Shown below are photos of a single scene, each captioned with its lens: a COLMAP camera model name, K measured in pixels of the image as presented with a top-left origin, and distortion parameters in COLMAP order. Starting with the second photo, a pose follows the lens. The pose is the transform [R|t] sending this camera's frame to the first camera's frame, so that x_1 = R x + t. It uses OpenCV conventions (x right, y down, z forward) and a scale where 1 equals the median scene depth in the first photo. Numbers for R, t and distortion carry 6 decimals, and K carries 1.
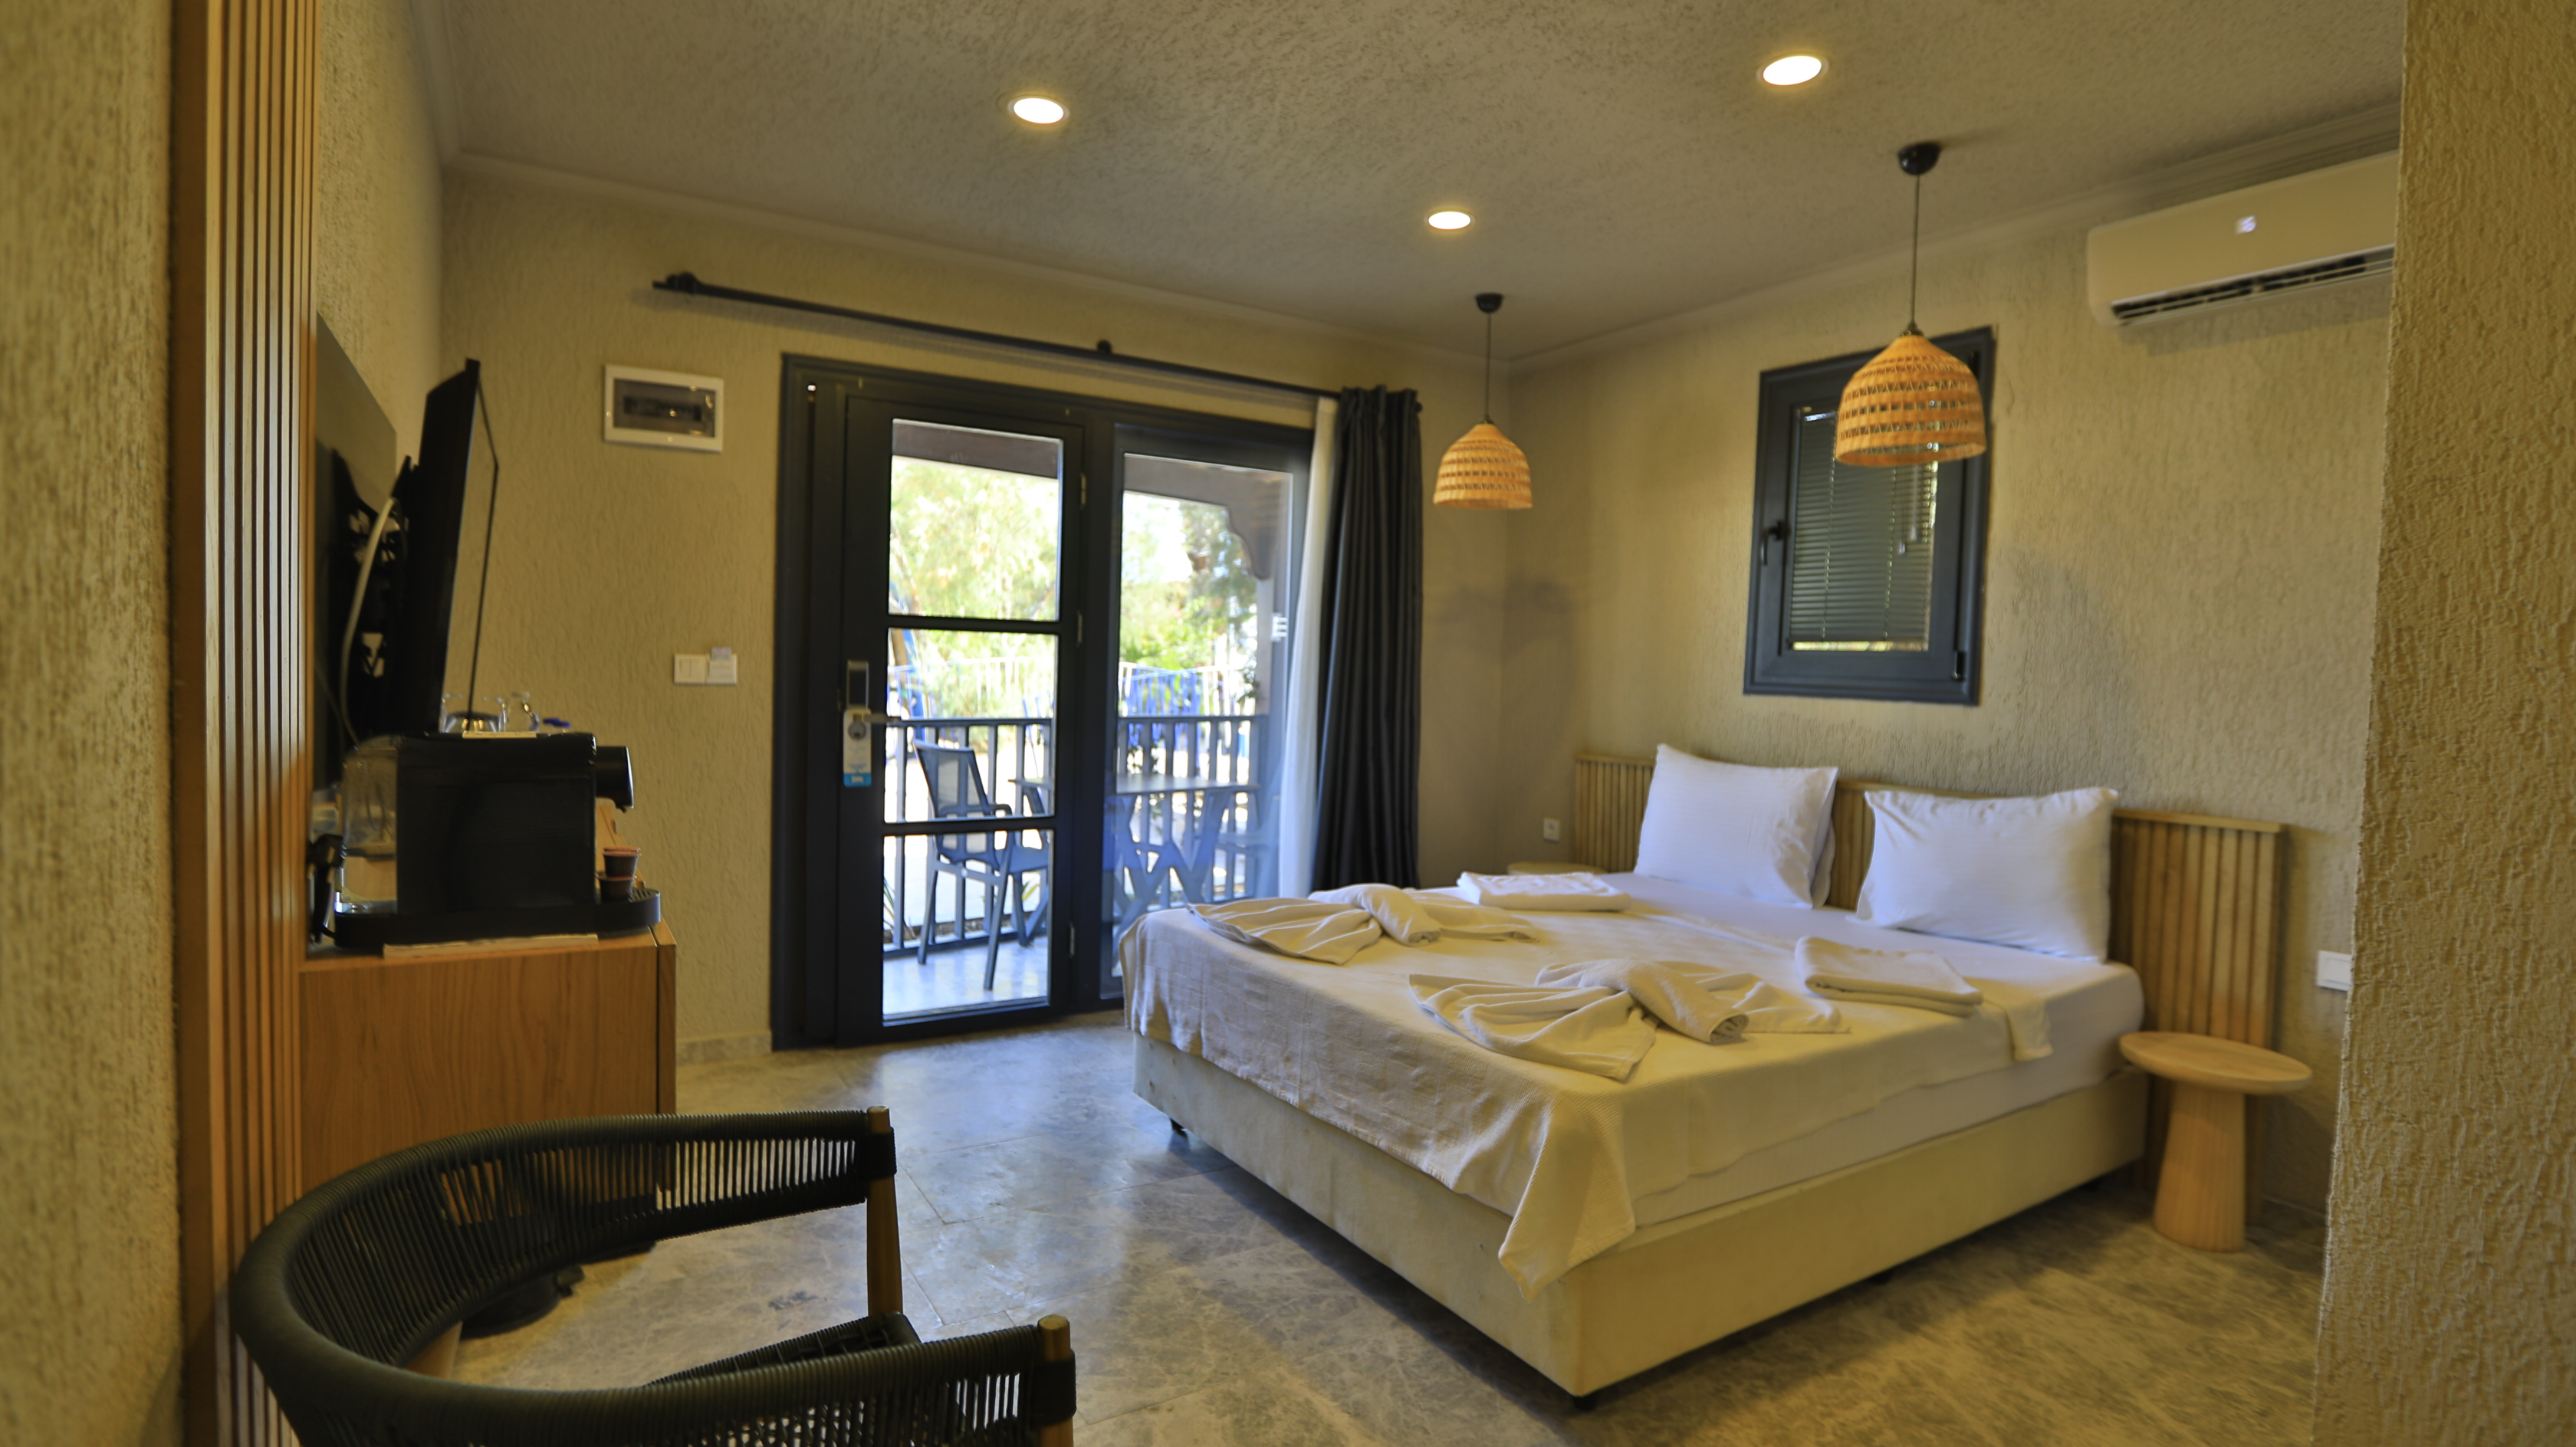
lens RADIAL K [[1236.1, 0, 1298.3], [0, 1236.1, 712.5], [0, 0, 1]] dist [-0.055574, 0.018737]
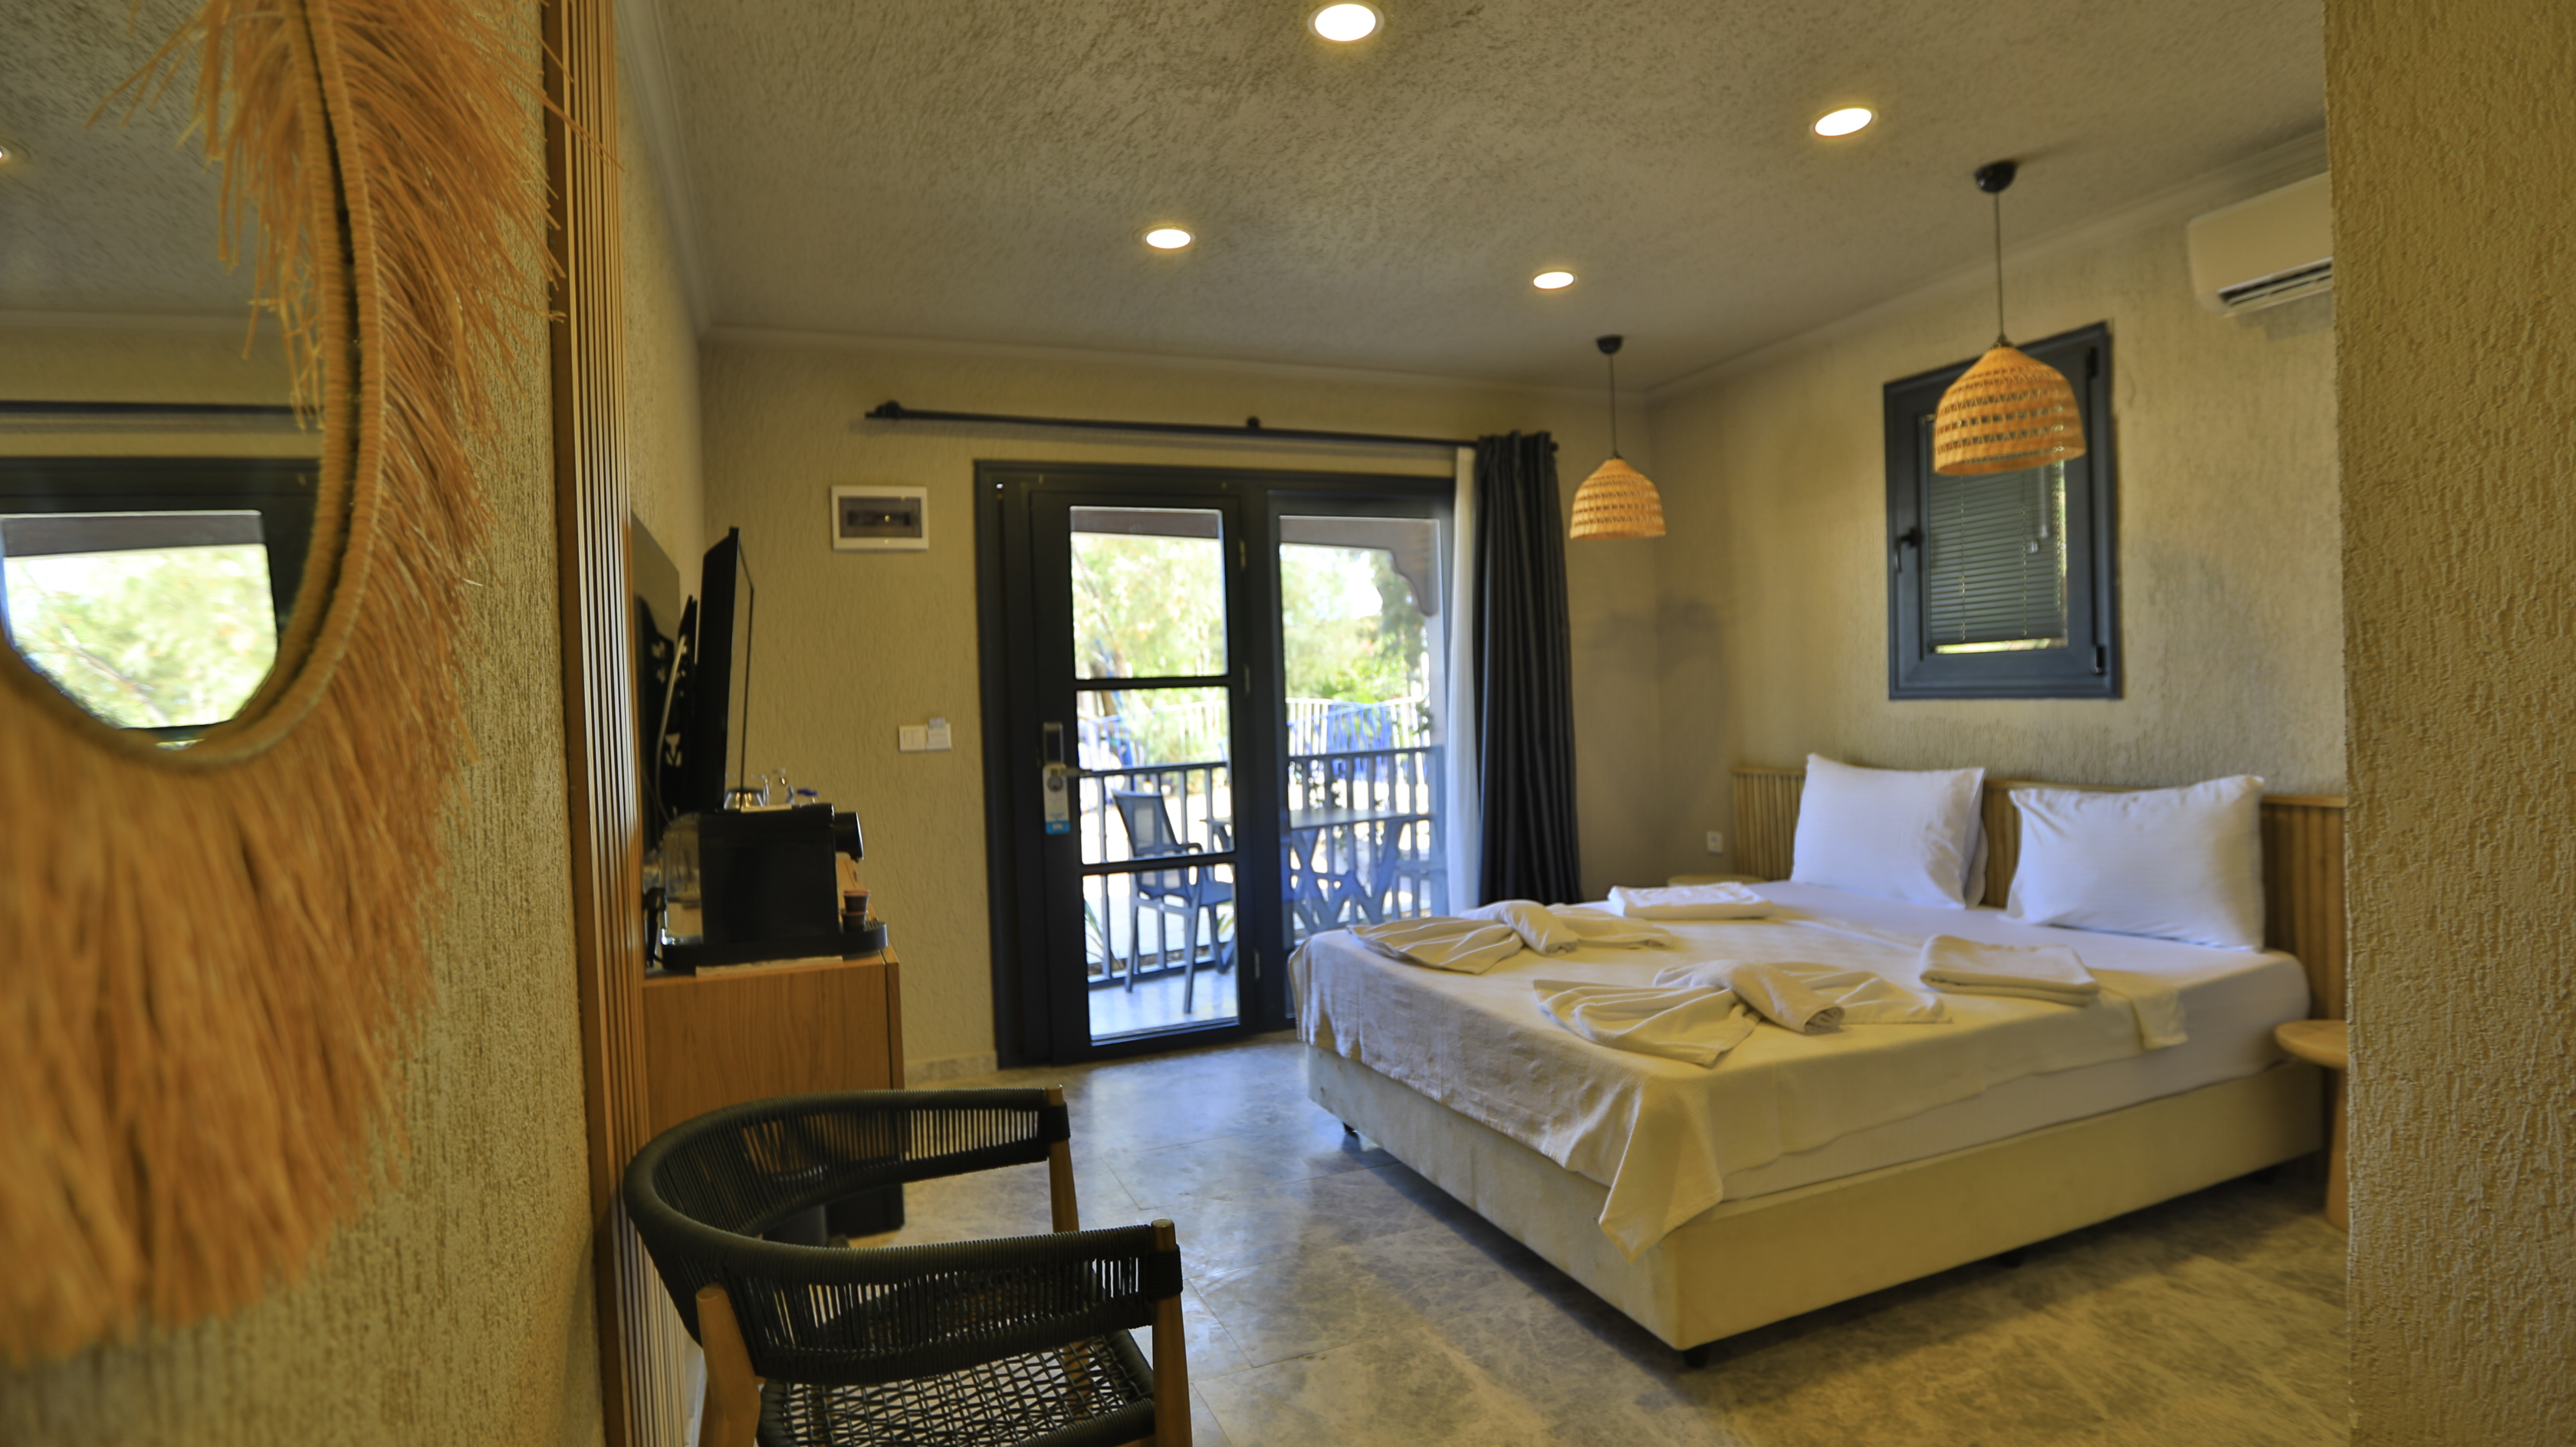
lens RADIAL K [[1236.1, 0, 1298.3], [0, 1236.1, 712.5], [0, 0, 1]] dist [-0.055574, 0.018737]
pose [[0.984099, -0.062642, -0.166207, 0.079565], [0.058676, 0.997865, -0.028668, -0.007497], [0.167648, 0.018460, 0.985674, -0.125432]]
